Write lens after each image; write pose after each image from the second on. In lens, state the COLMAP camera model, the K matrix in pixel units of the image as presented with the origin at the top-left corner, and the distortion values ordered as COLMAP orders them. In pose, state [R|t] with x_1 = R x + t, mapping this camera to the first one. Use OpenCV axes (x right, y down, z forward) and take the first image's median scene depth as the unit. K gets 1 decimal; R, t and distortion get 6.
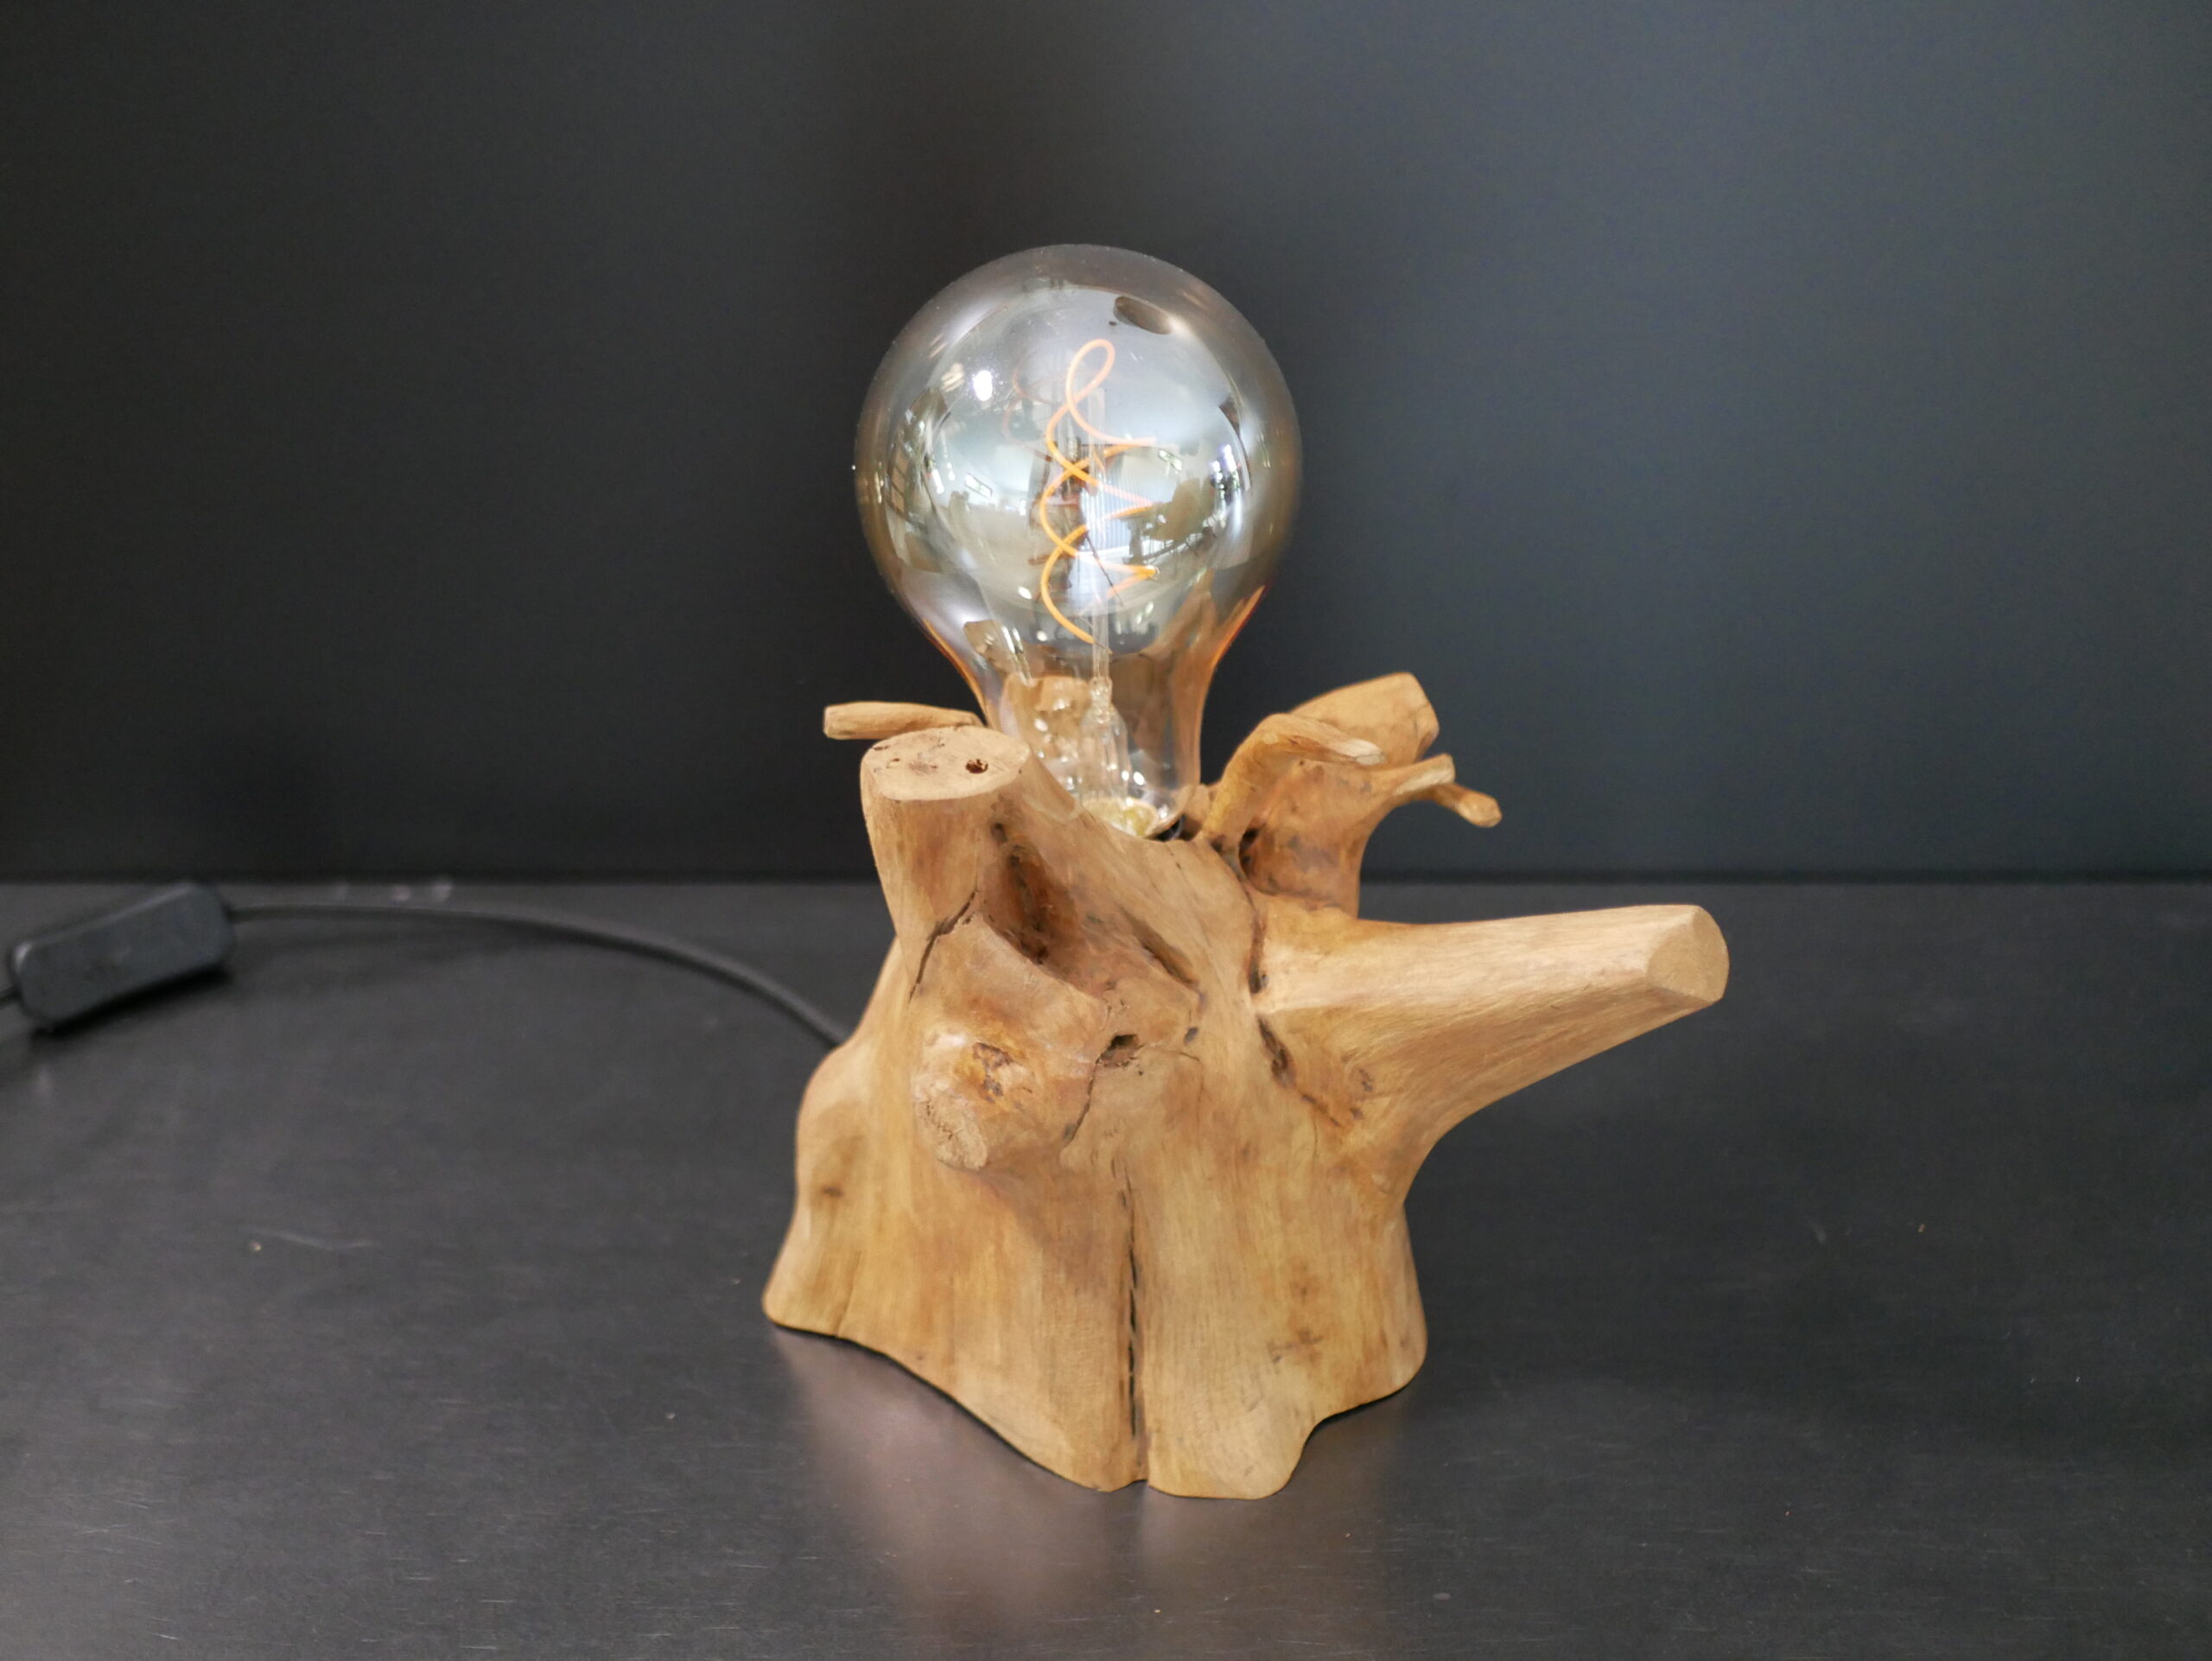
lens RADIAL K [[3277.5, 0, 1106.0], [0, 3277.5, 830.5], [0, 0, 1]] dist [0.007384, 0.011978]
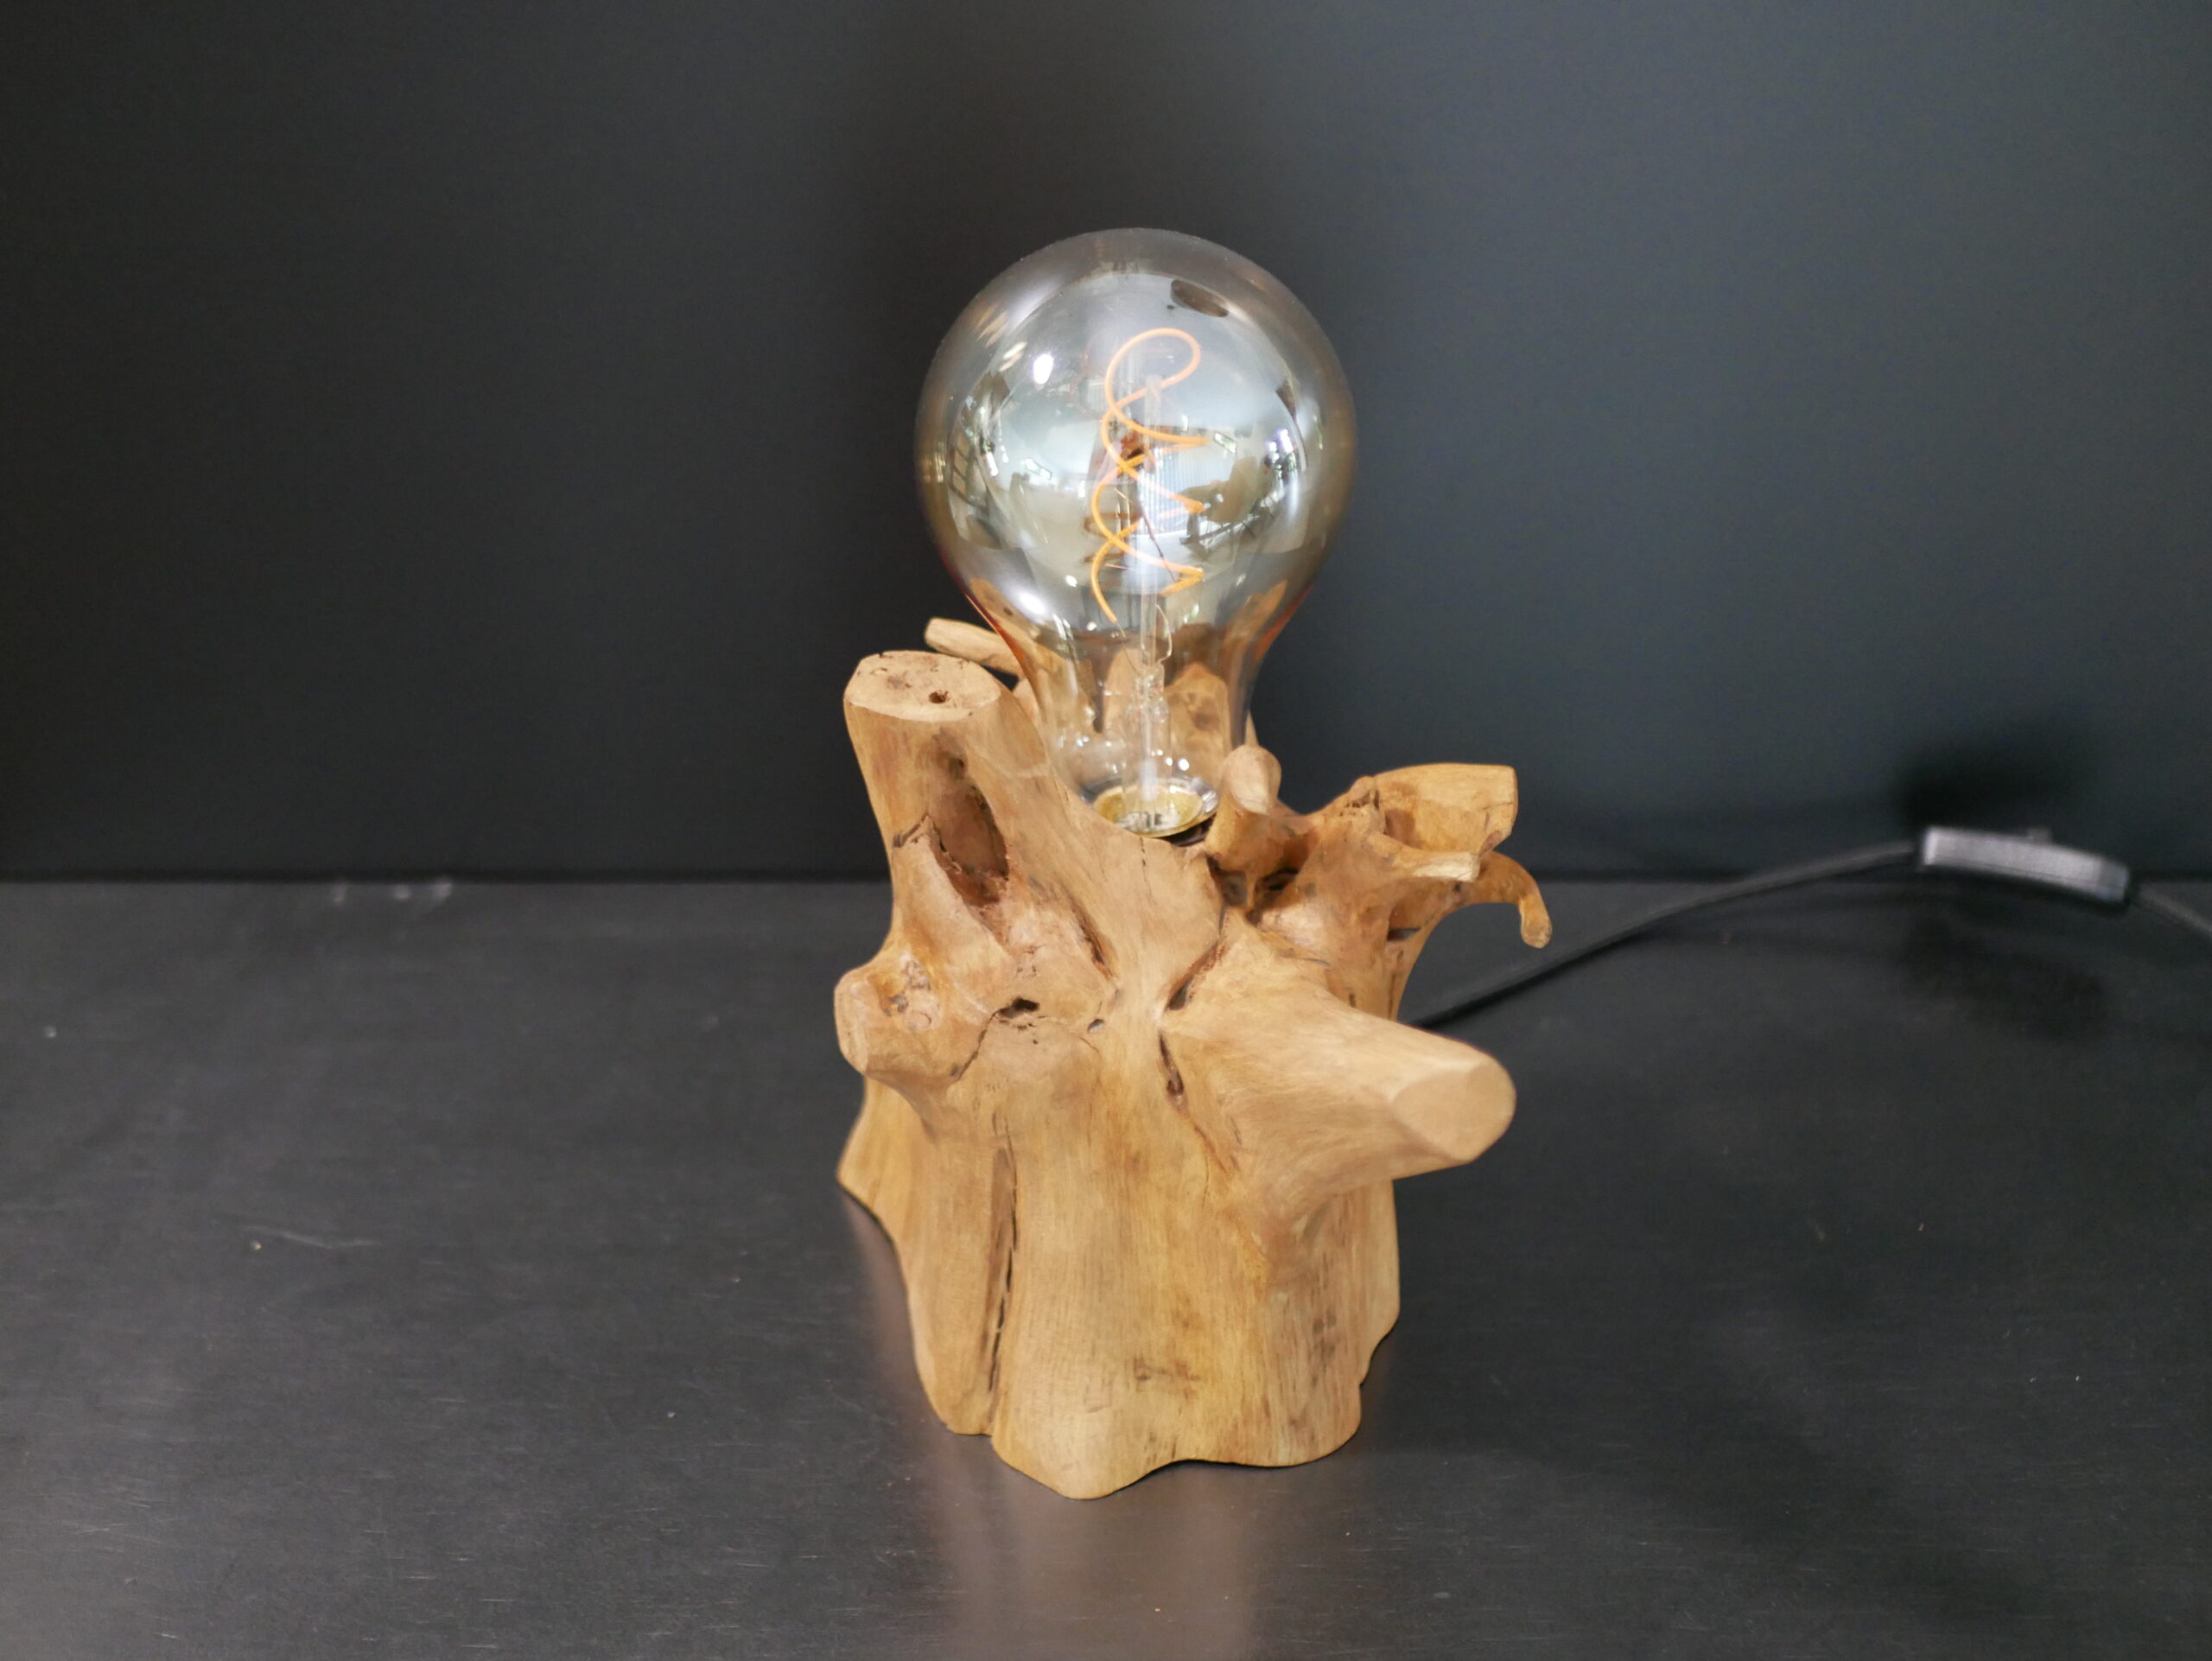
lens RADIAL K [[3277.5, 0, 1106.0], [0, 3277.5, 830.5], [0, 0, 1]] dist [0.007384, 0.011978]
pose [[0.819561, 0.308596, -0.482793, 0.487598], [-0.309819, 0.947452, 0.079671, -0.074062], [0.482009, 0.084283, 0.872103, 0.117992]]
